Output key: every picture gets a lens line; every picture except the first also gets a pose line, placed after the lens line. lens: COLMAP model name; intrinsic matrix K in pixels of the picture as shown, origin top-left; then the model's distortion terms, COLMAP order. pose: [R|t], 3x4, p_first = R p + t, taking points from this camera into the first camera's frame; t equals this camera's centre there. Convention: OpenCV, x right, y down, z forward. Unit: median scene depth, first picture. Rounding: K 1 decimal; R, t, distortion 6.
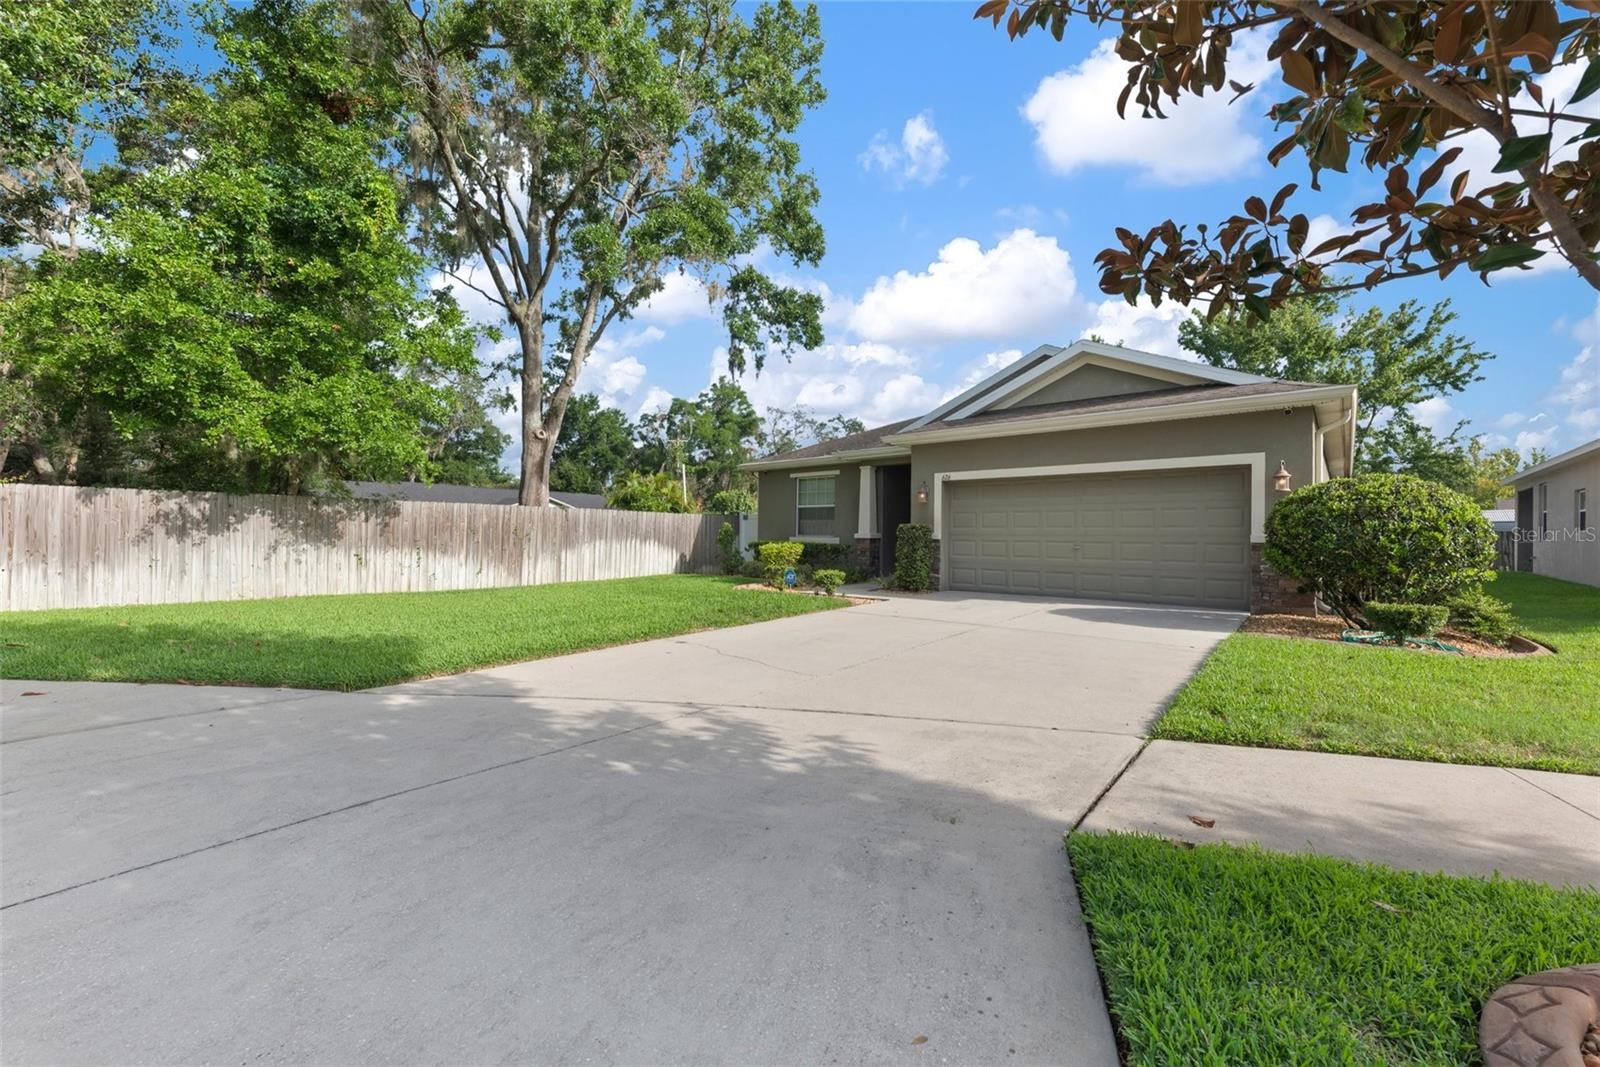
lens RADIAL K [[639.0, 0, 797.6], [0, 639.0, 532.6], [0, 0, 1]] dist [0.006058, -0.003434]
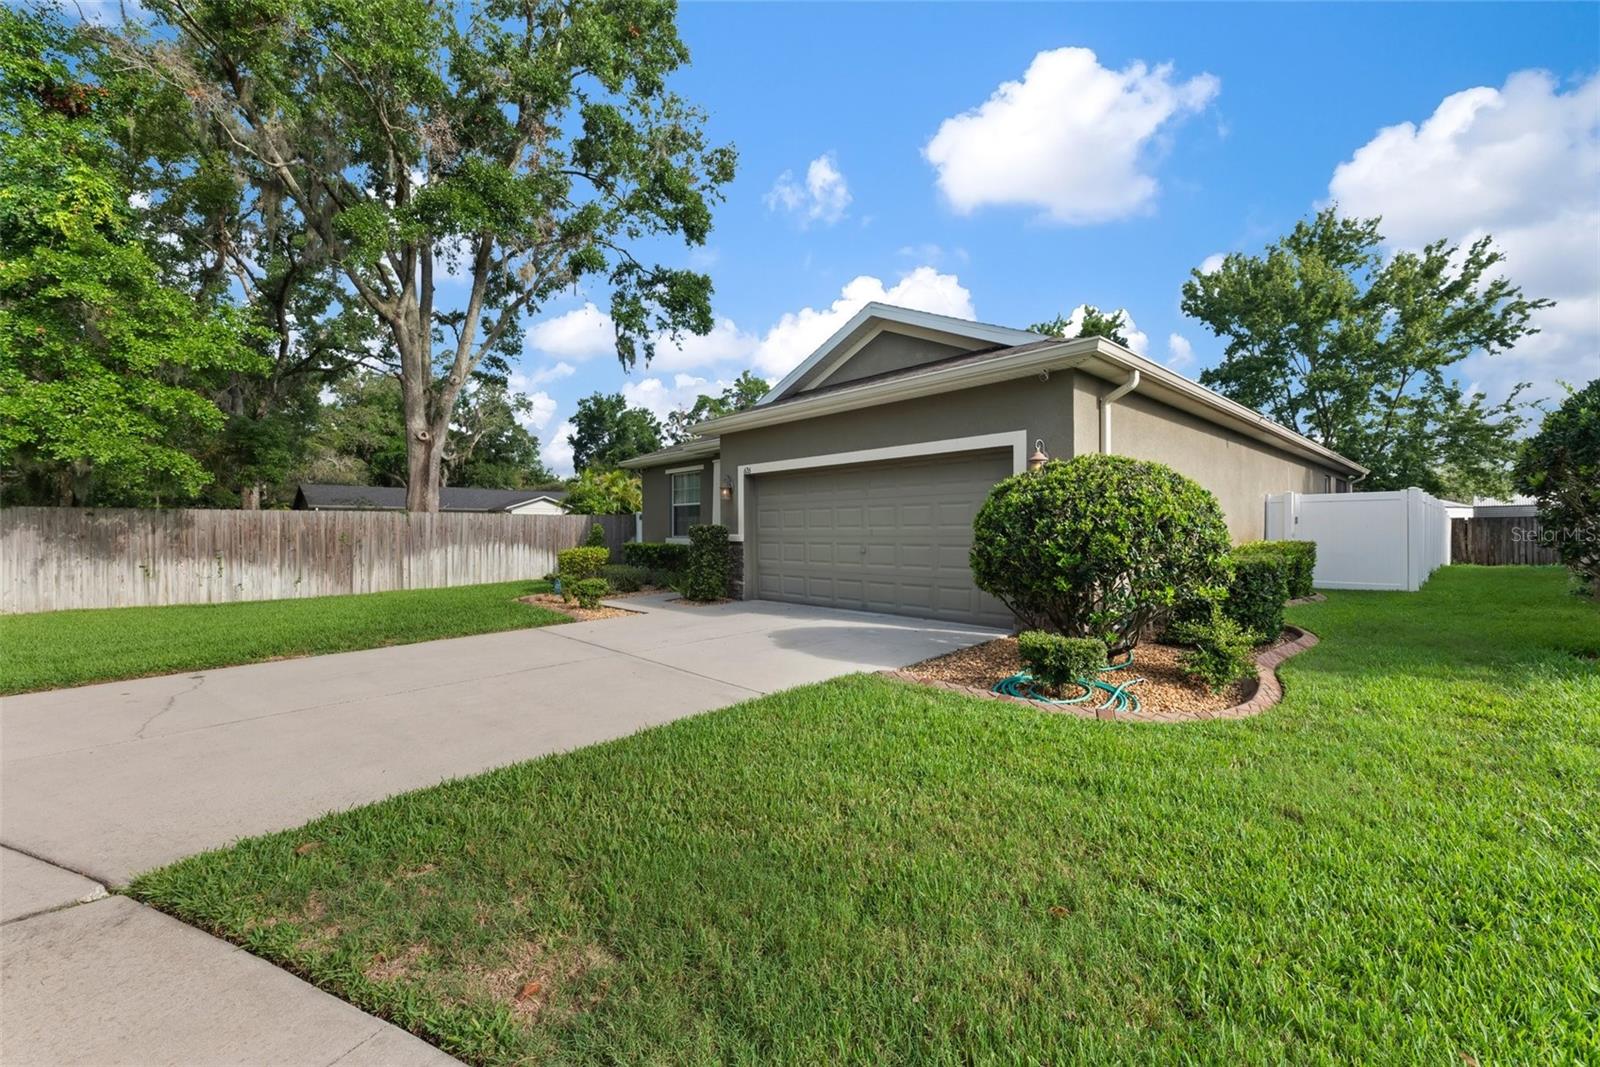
lens RADIAL K [[639.0, 0, 797.4], [0, 639.0, 535.1], [0, 0, 1]] dist [0.006058, -0.003434]
pose [[0.993794, -0.015161, -0.110198, 0.258677], [0.016576, 0.999791, 0.011940, -0.004976], [0.109994, -0.013692, 0.993838, 0.090398]]
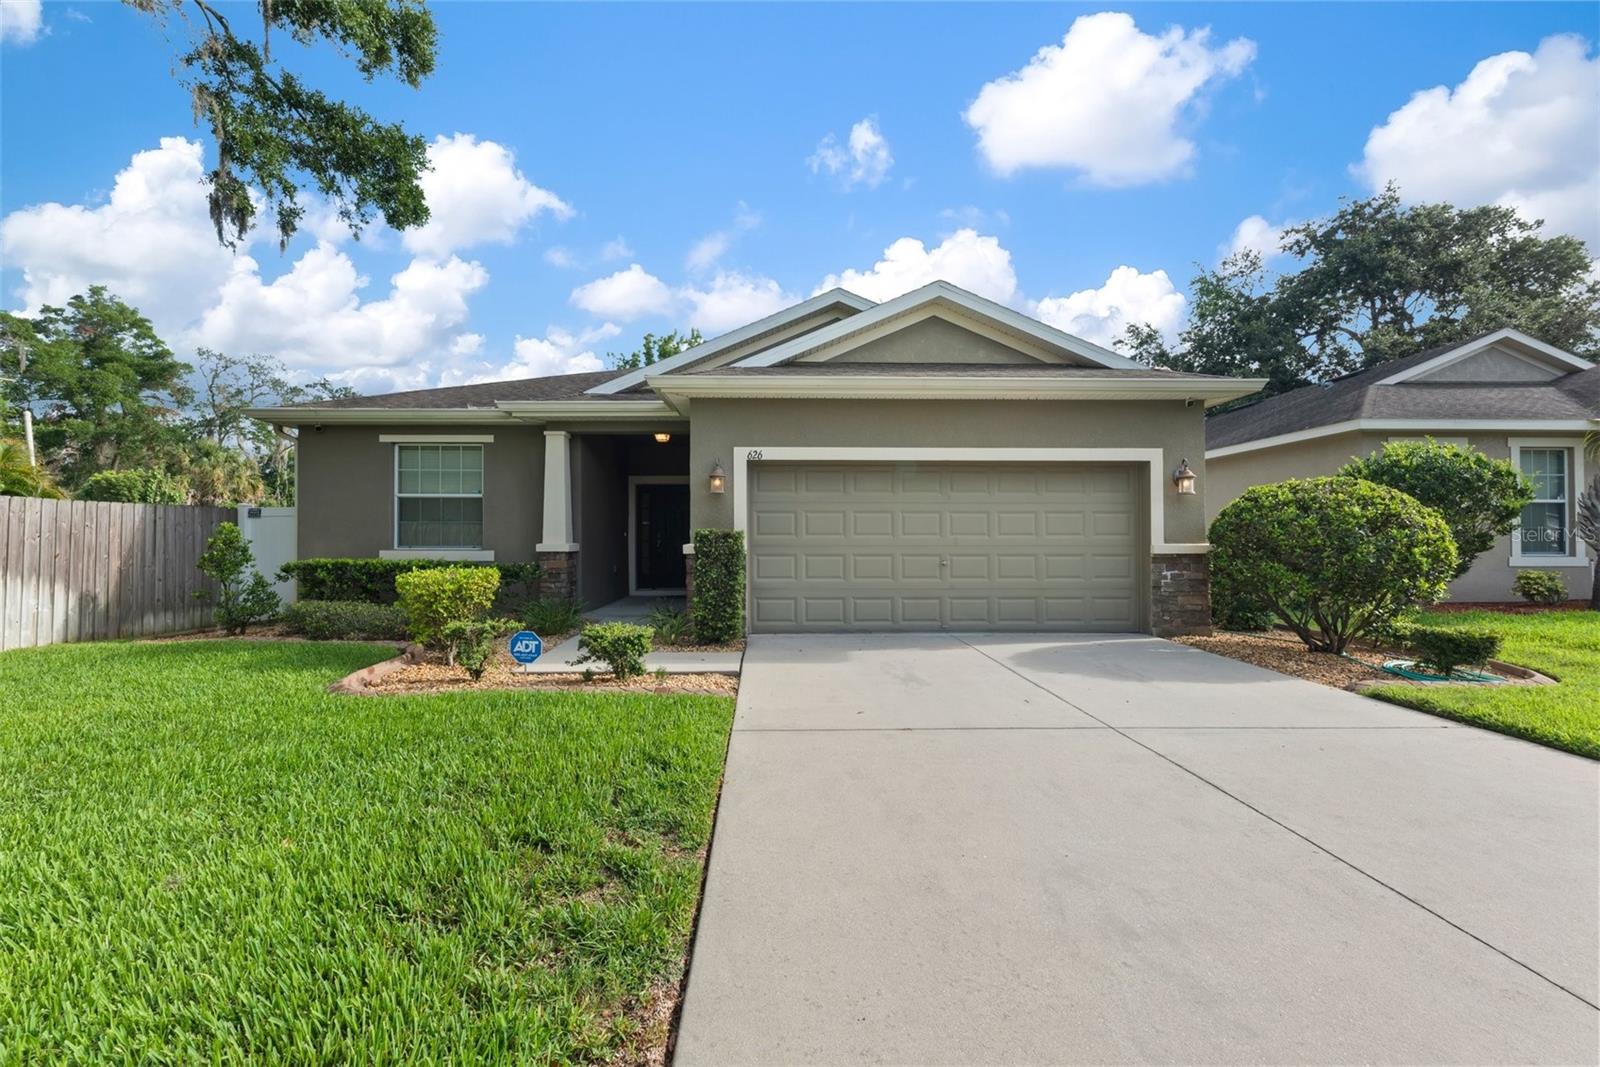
lens RADIAL K [[639.0, 0, 791.7], [0, 639.0, 537.1], [0, 0, 1]] dist [0.006058, -0.003434]
pose [[0.748486, -0.005162, 0.663131, -0.102191], [0.003174, 0.999986, 0.004201, -0.005421], [-0.663143, -0.001039, 0.748492, 0.331670]]
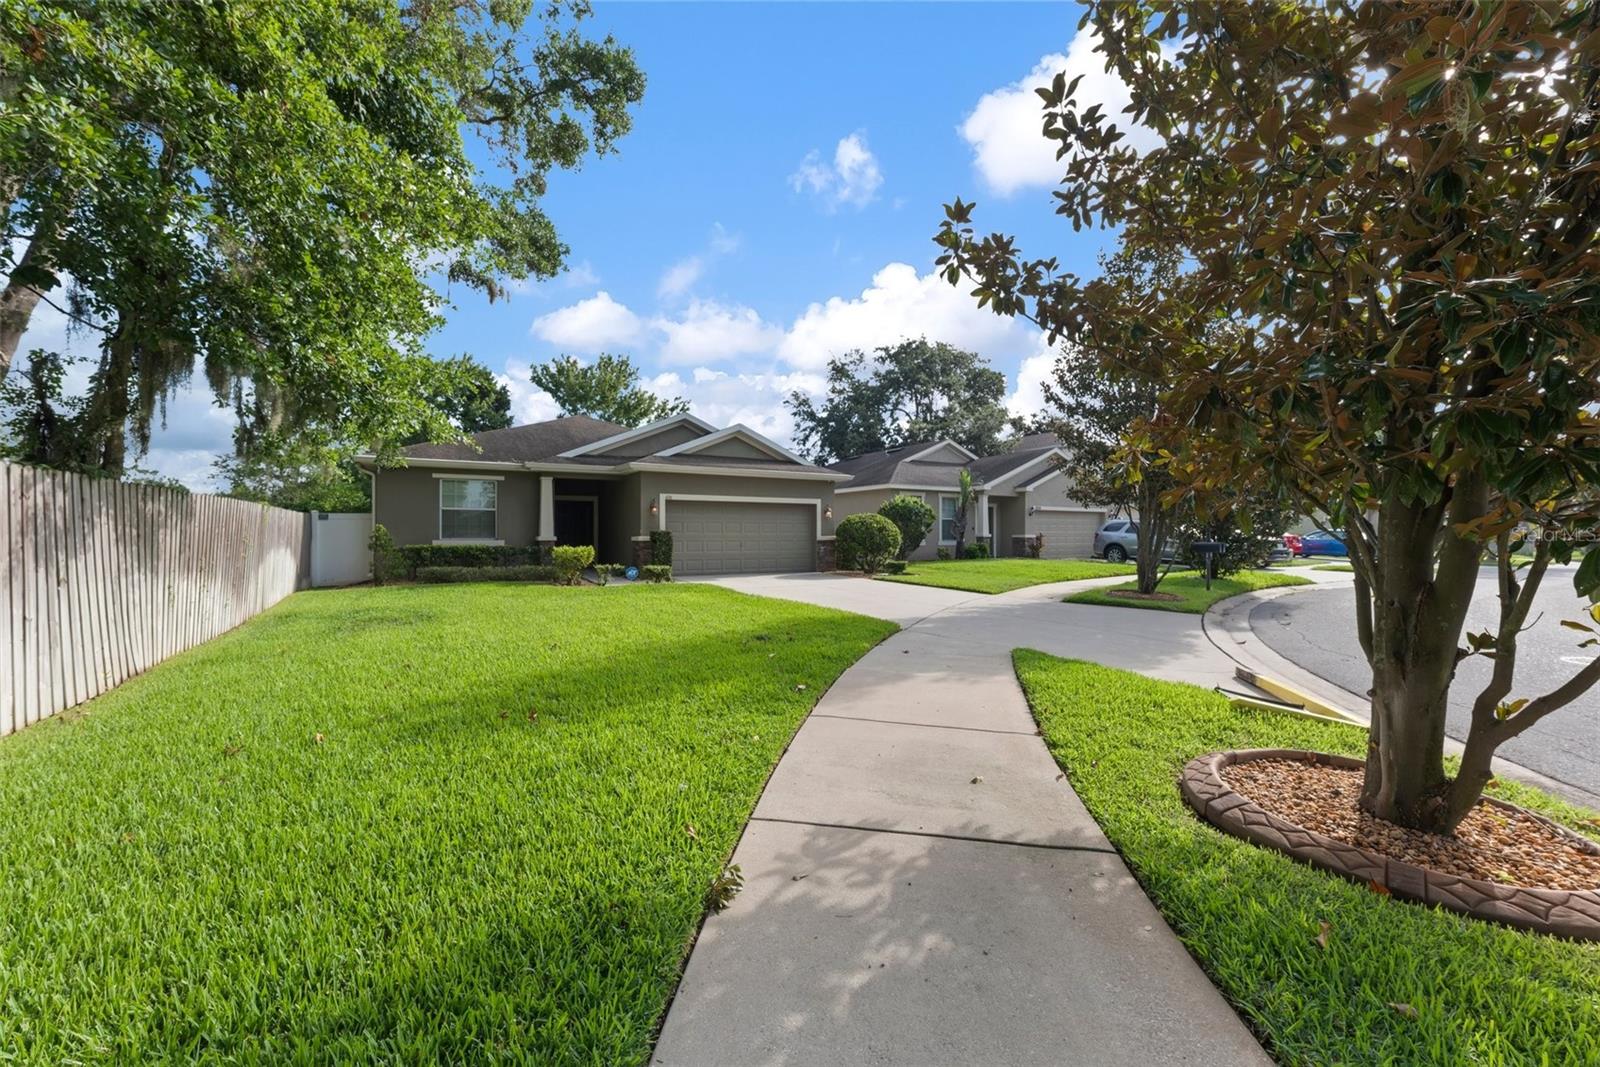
lens RADIAL K [[639.0, 0, 800.9], [0, 639.0, 532.4], [0, 0, 1]] dist [0.006058, -0.003434]
pose [[0.319484, -0.006532, 0.947569, -0.674331], [-0.003528, 0.999961, 0.008082, -0.013399], [-0.947585, -0.005926, 0.319448, 0.171142]]
